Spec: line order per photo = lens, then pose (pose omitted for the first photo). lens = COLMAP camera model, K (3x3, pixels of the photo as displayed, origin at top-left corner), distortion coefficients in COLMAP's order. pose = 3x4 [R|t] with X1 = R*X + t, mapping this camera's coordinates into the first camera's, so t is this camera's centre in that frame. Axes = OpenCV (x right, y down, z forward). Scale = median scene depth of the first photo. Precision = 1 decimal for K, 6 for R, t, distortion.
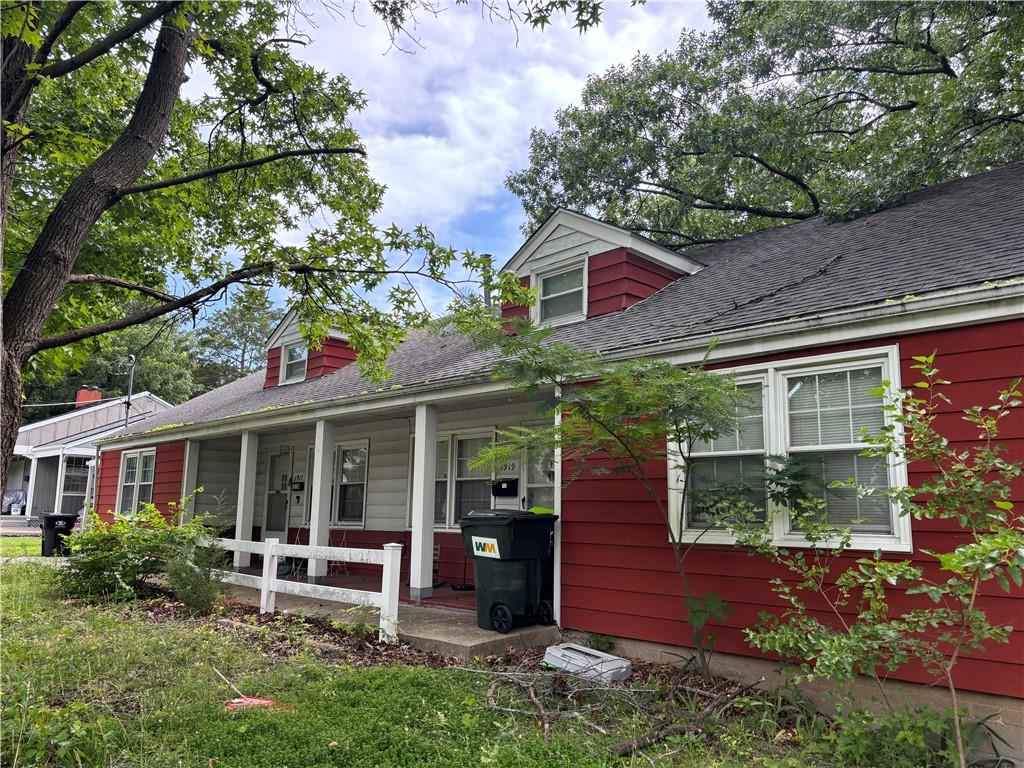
lens RADIAL K [[784.2, 0, 510.7], [0, 784.2, 389.8], [0, 0, 1]] dist [0.059623, -0.062312]
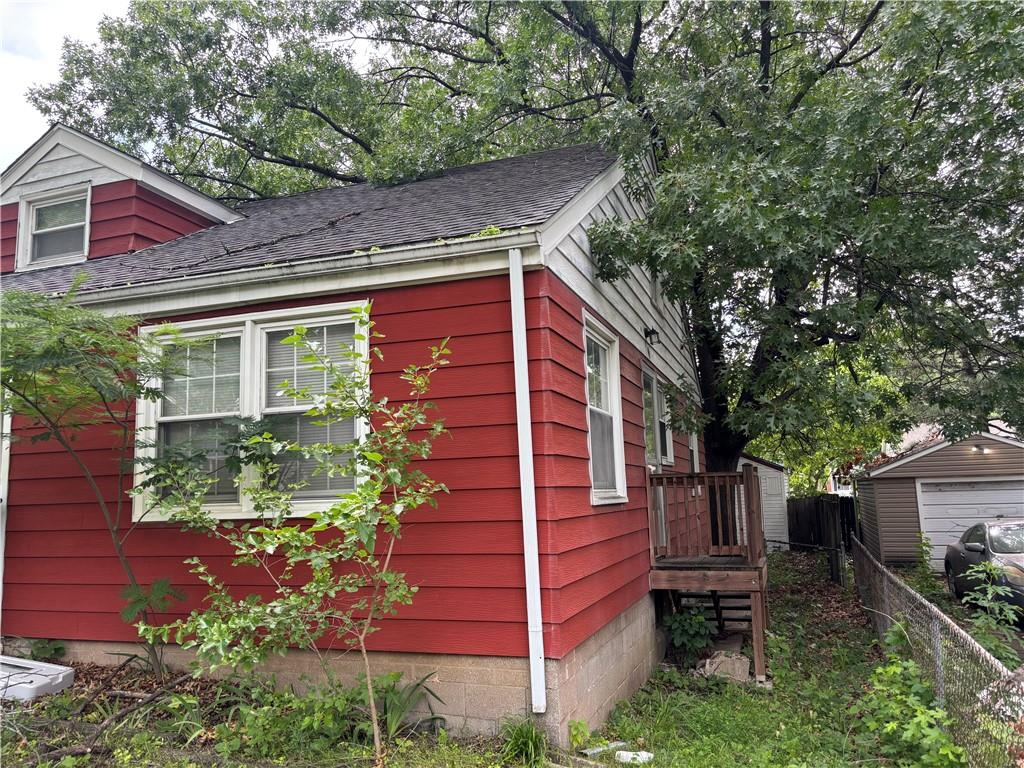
lens RADIAL K [[784.2, 0, 510.7], [0, 784.2, 389.8], [0, 0, 1]] dist [0.059623, -0.062312]
pose [[0.890389, 0.014206, 0.454978, 0.184511], [-0.028783, 0.999270, 0.025127, 0.019674], [-0.454289, -0.035469, 0.890148, 0.066553]]
